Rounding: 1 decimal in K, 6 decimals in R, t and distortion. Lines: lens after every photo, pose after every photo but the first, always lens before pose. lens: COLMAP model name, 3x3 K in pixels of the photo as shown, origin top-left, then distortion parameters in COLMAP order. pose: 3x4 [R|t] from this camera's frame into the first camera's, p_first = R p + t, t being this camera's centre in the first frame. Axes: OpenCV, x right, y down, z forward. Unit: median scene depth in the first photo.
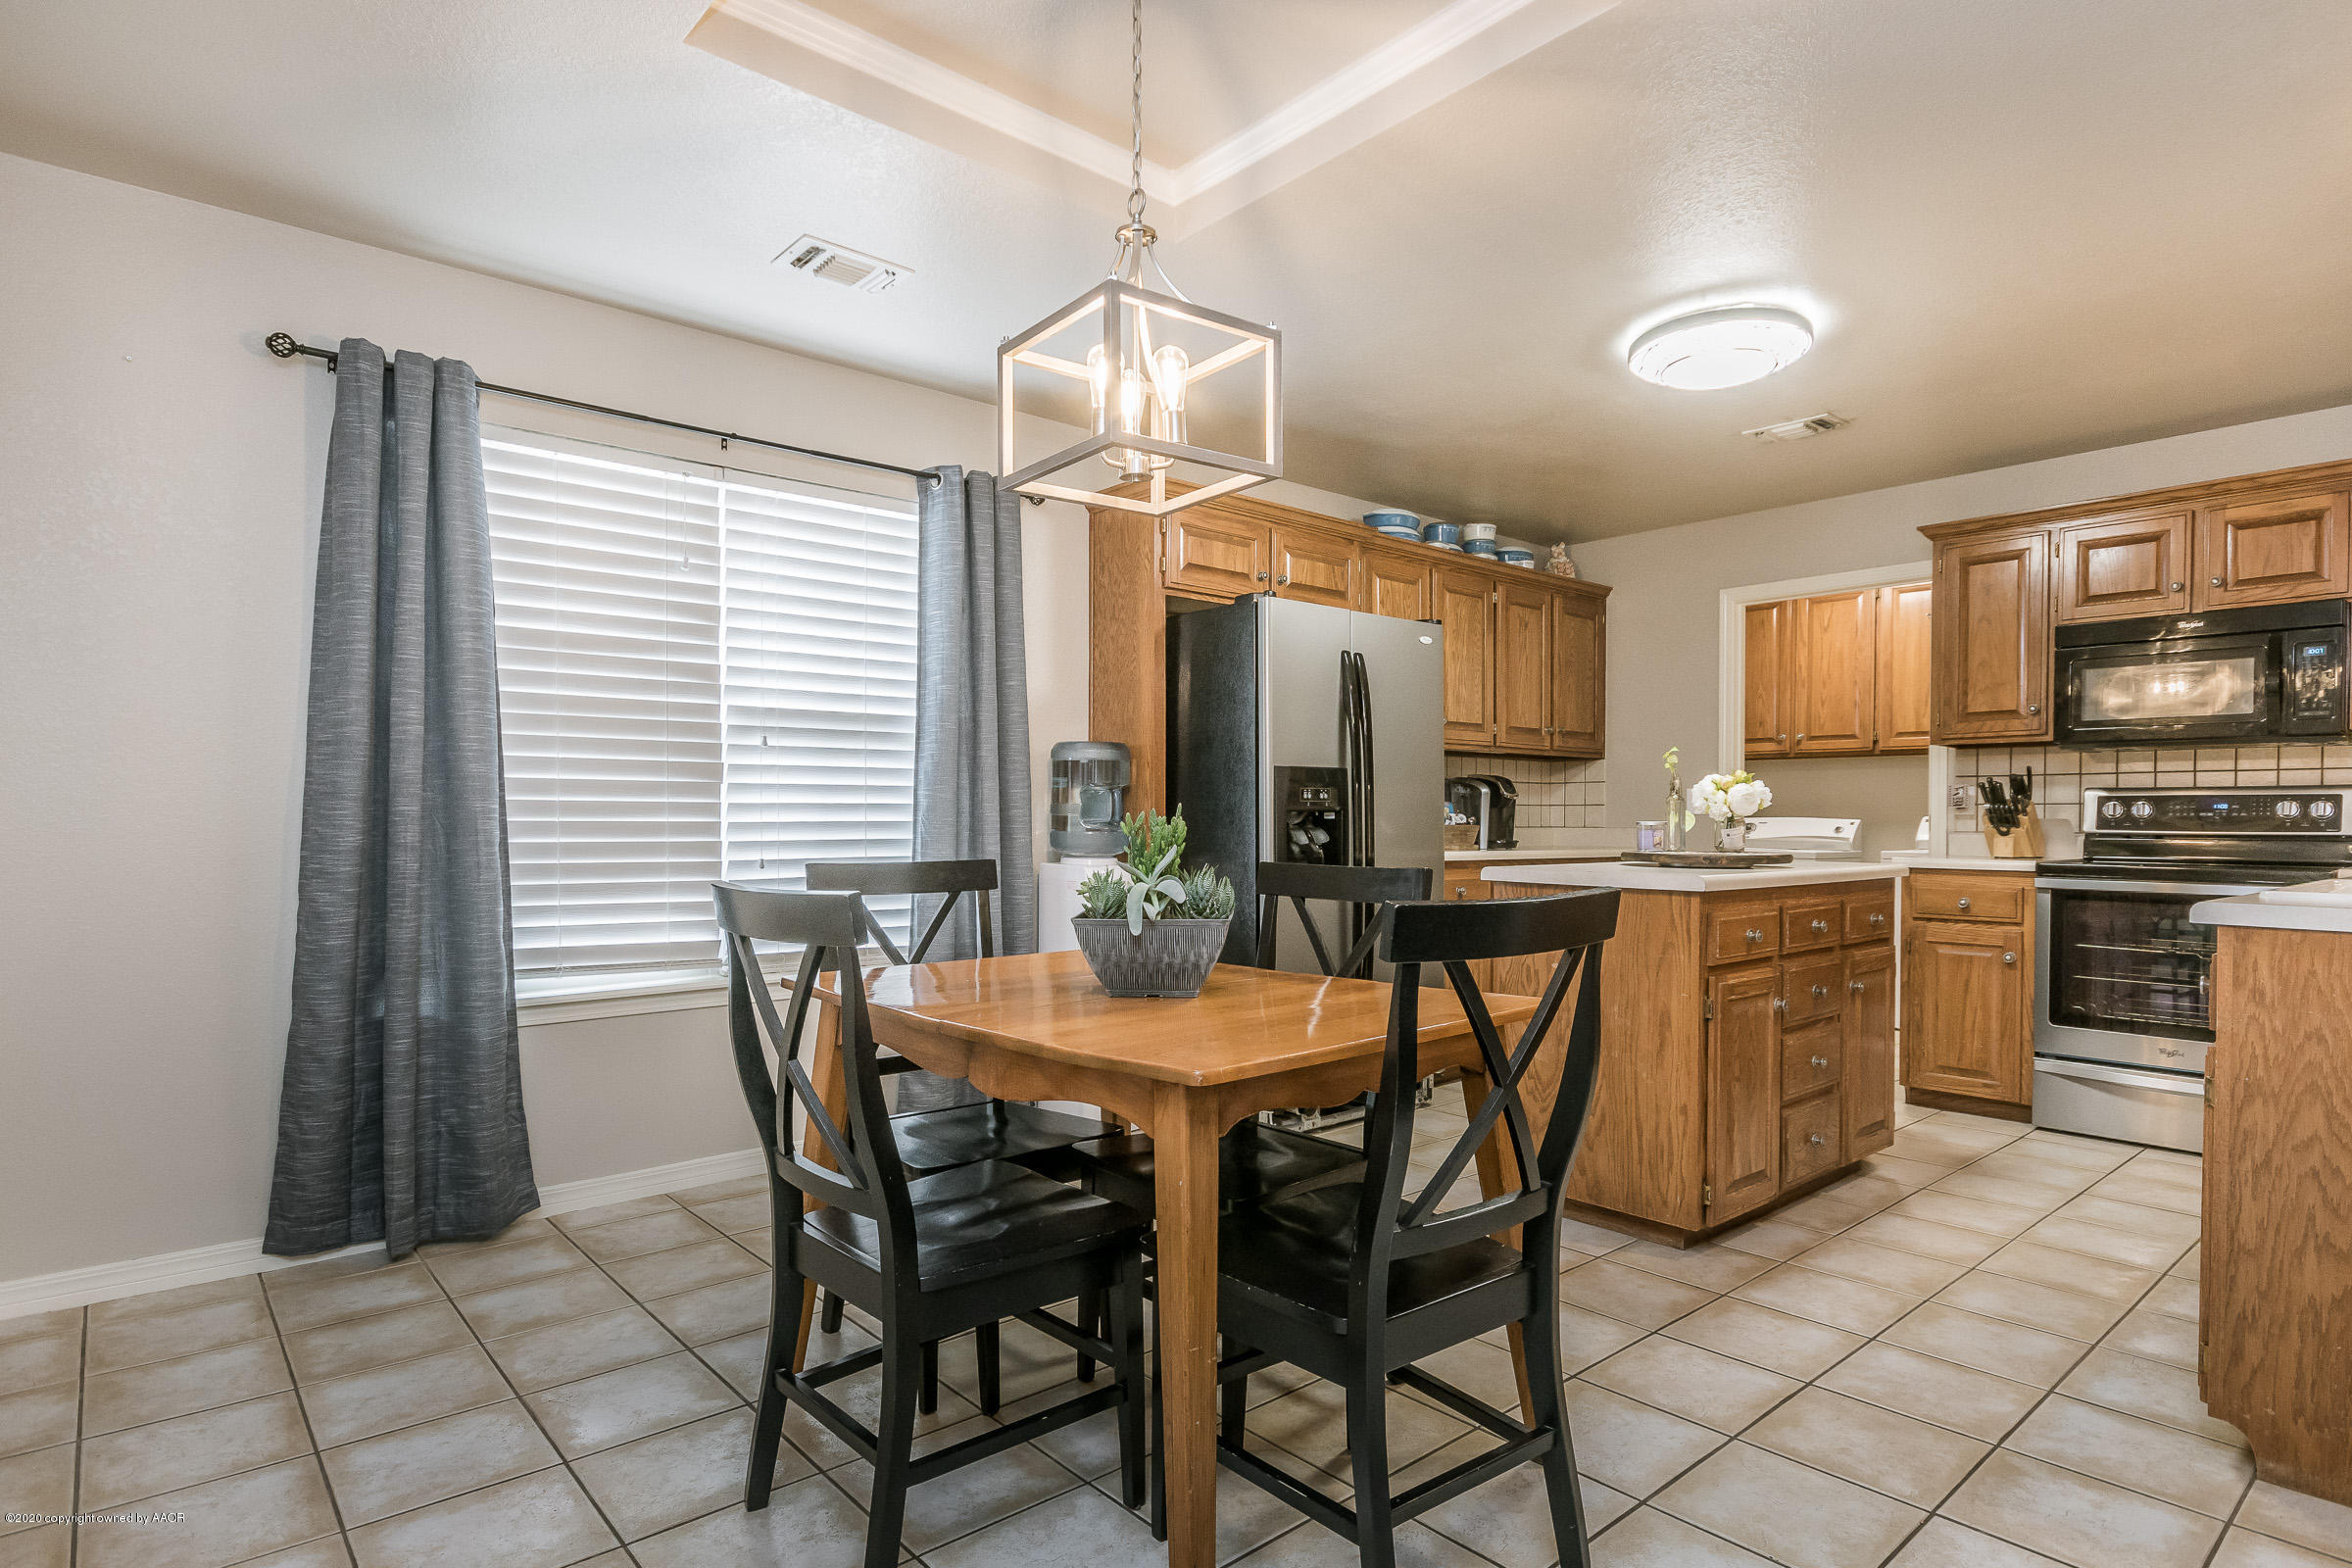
lens RADIAL K [[1250.4, 0, 1173.3], [0, 1250.4, 832.7], [0, 0, 1]] dist [0.004463, -0.002143]
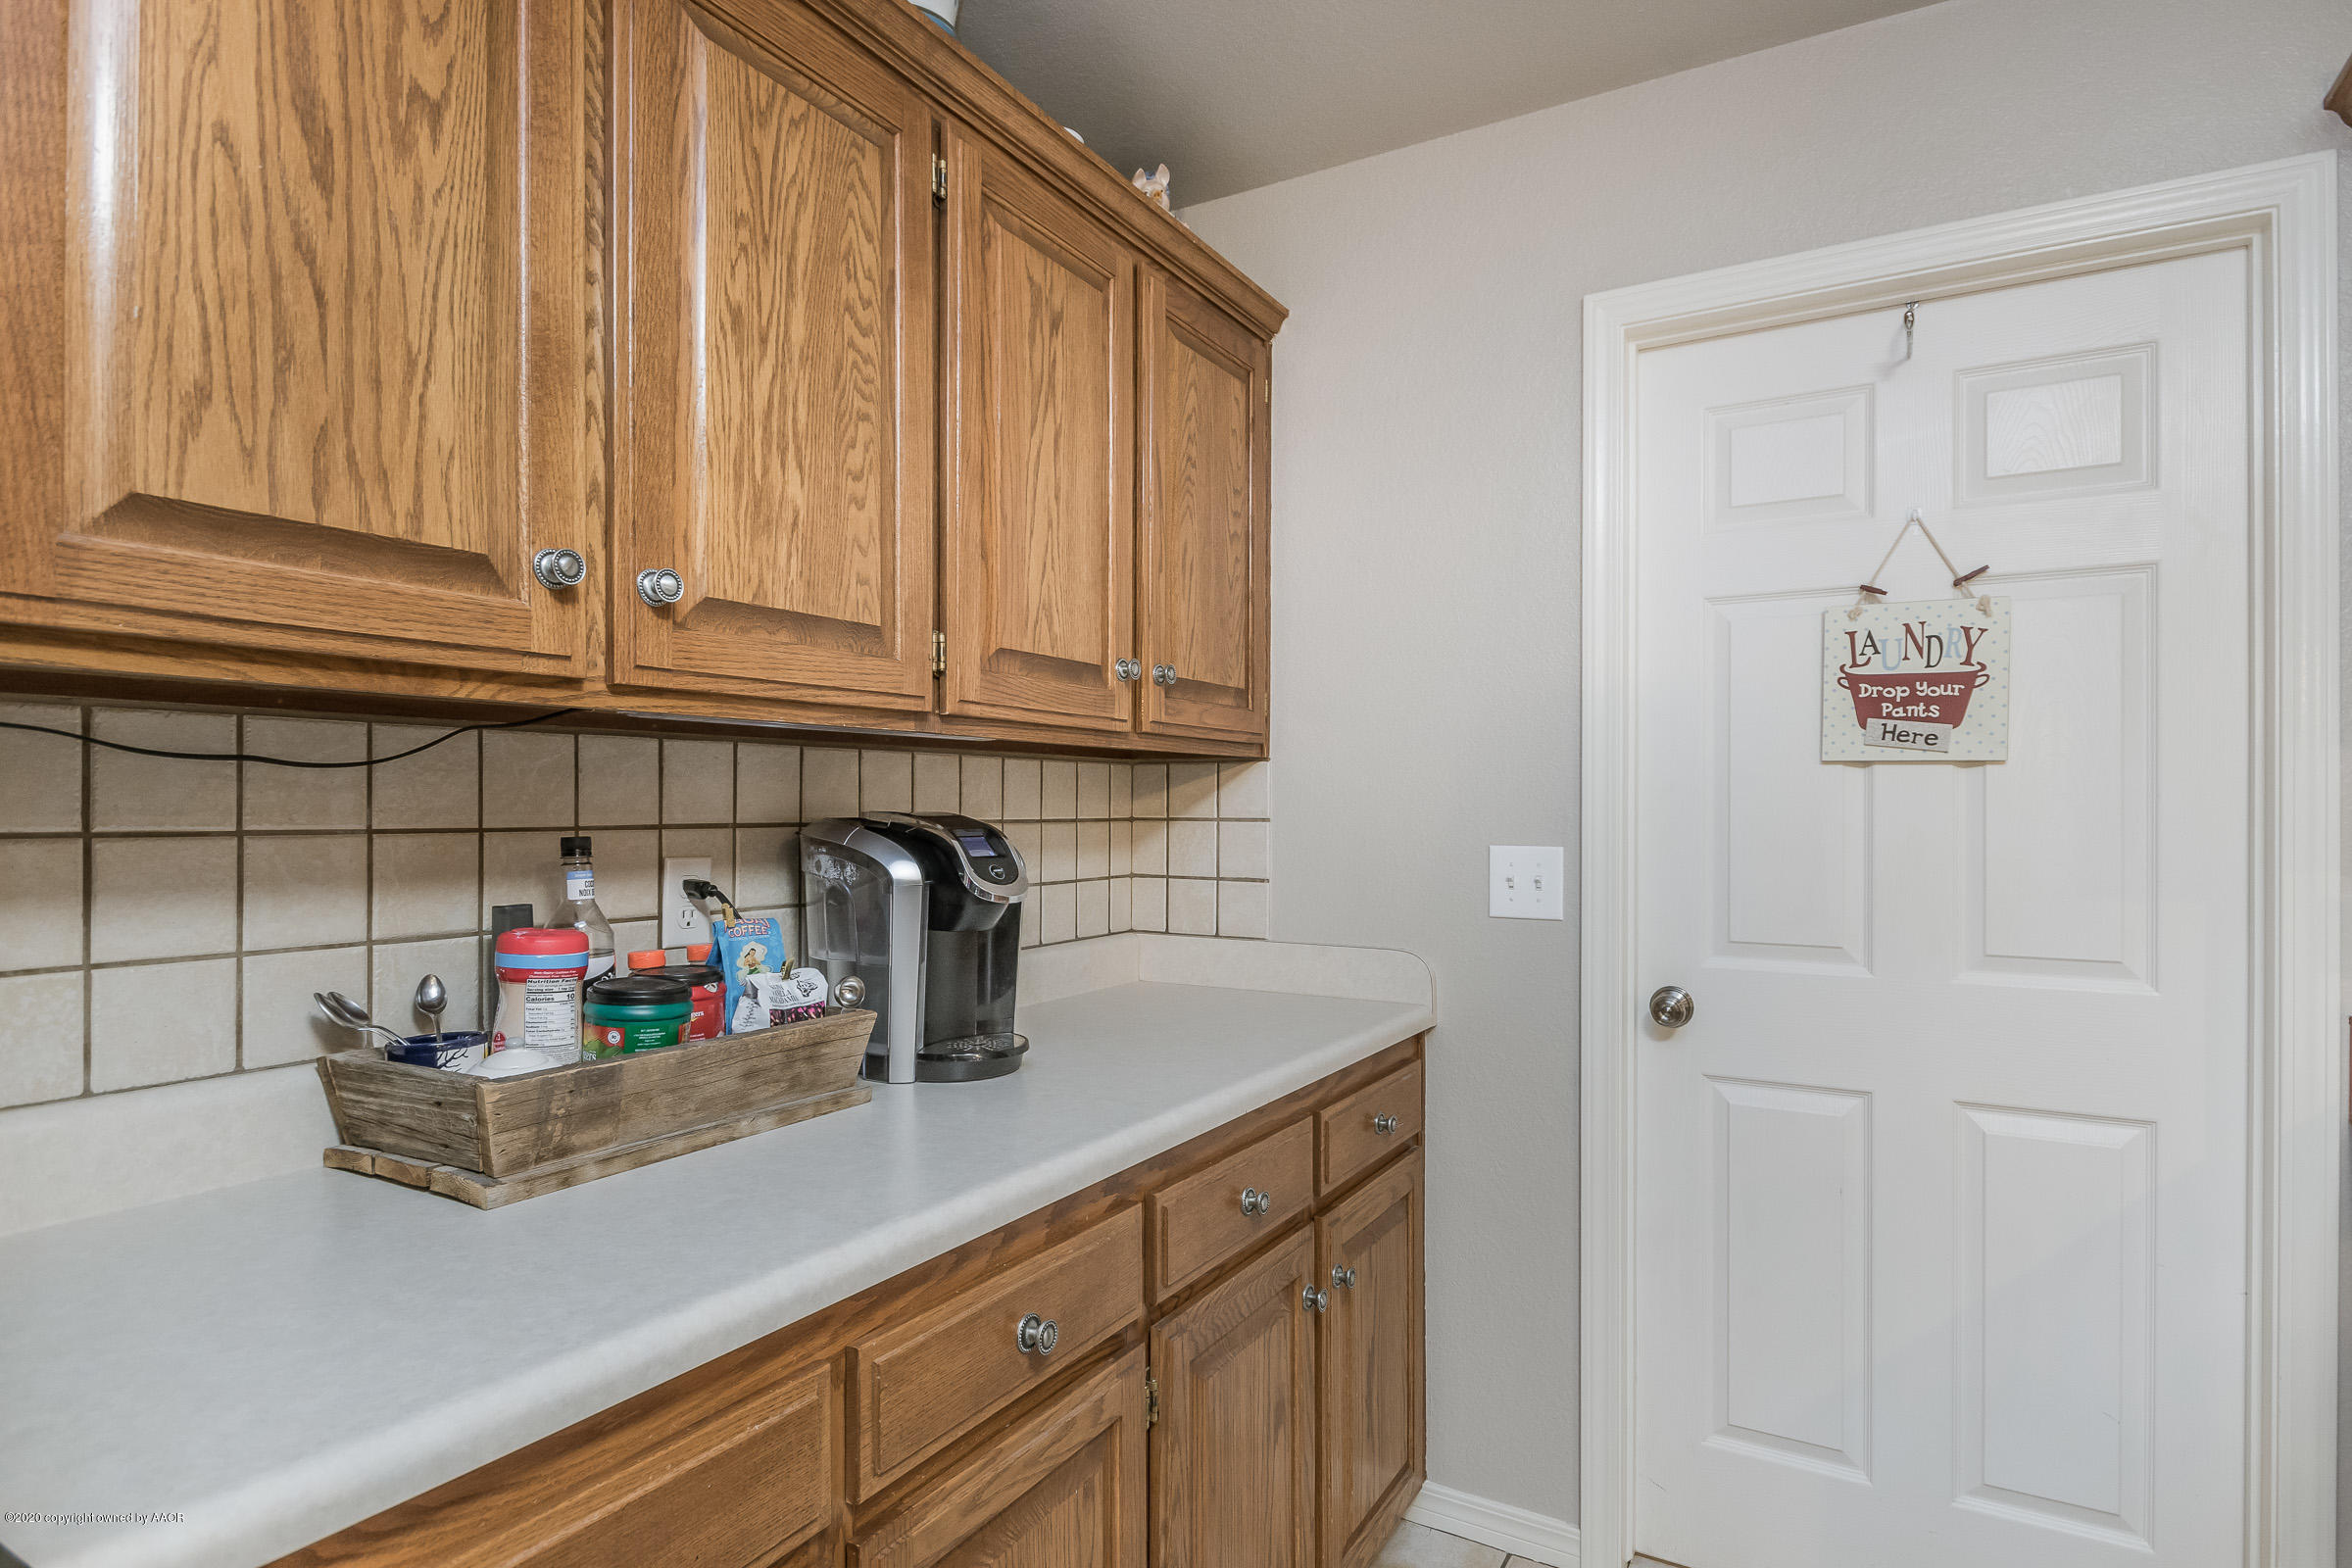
lens RADIAL K [[1250.4, 0, 1173.2], [0, 1250.4, 798.3], [0, 0, 1]] dist [0.004463, -0.002143]
pose [[0.947714, 0.003520, 0.319102, 0.281416], [0.000770, 0.999911, -0.013317, -0.060371], [-0.319121, 0.012867, 0.947627, 0.933264]]
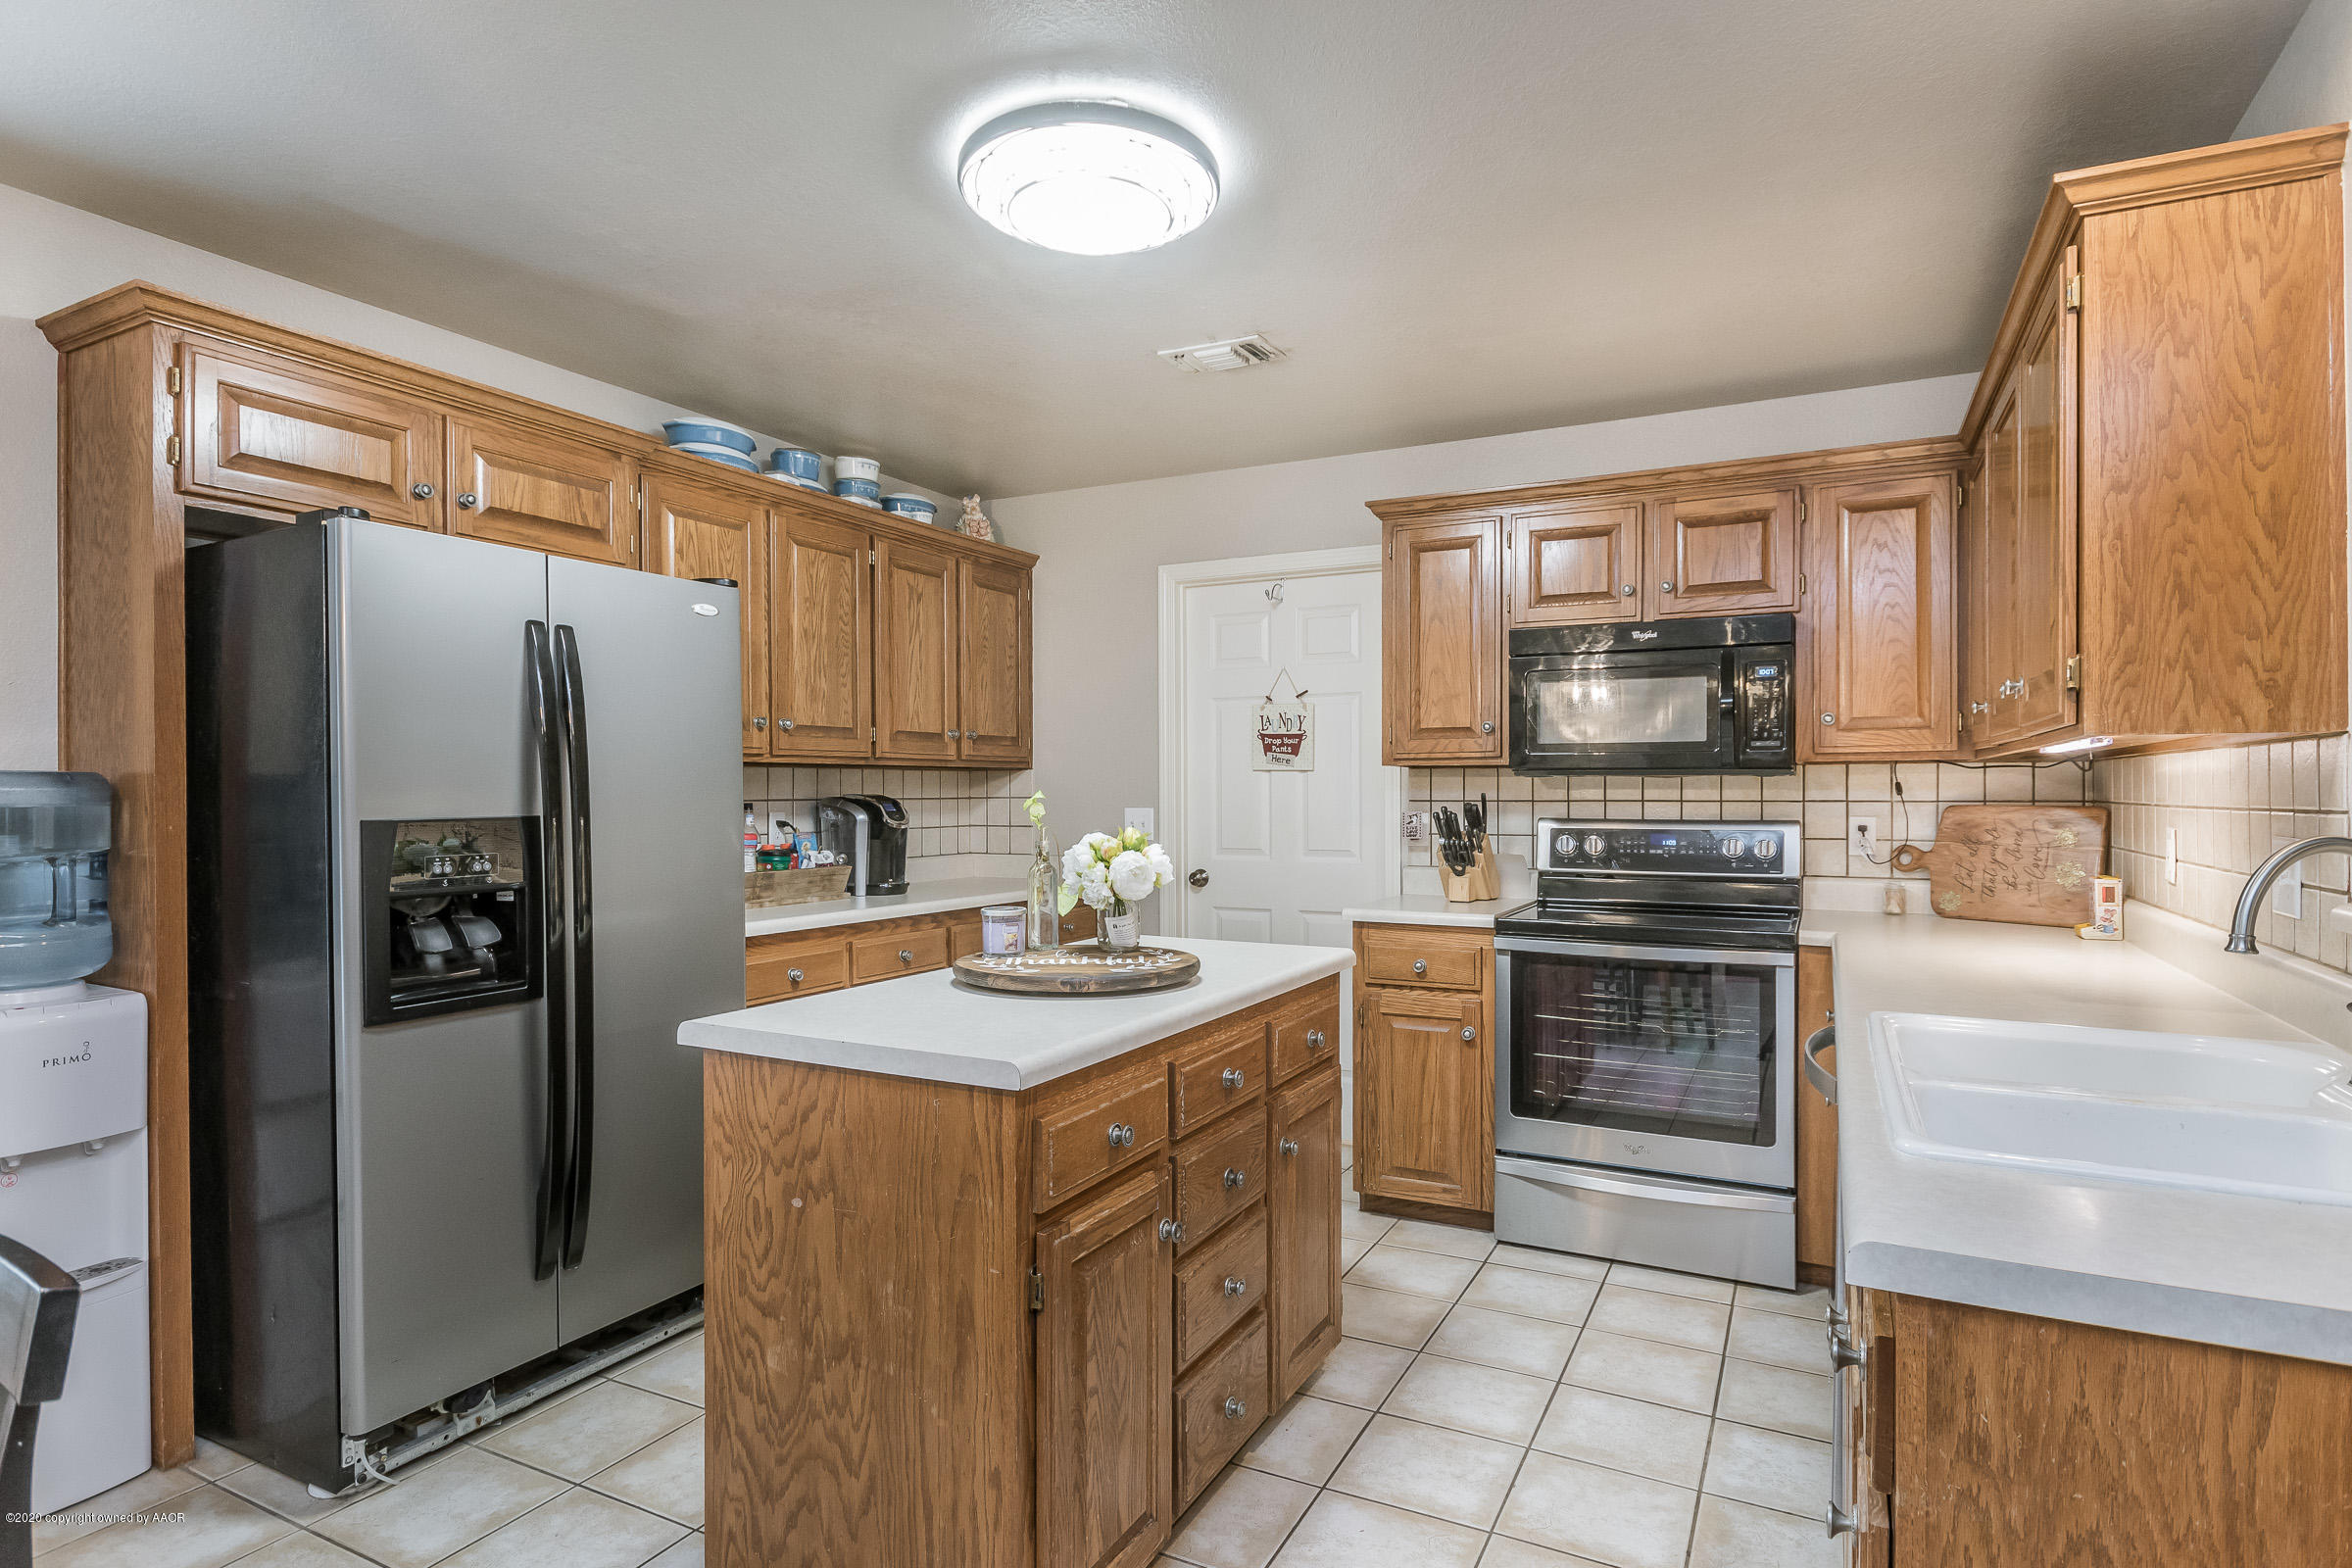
lens RADIAL K [[1250.4, 0, 1180.4], [0, 1250.4, 788.7], [0, 0, 1]] dist [0.004463, -0.002143]
pose [[0.928962, -0.004642, 0.370147, 0.195227], [0.008839, 0.999914, -0.009643, -0.053886], [-0.370071, 0.012229, 0.928923, 0.314788]]
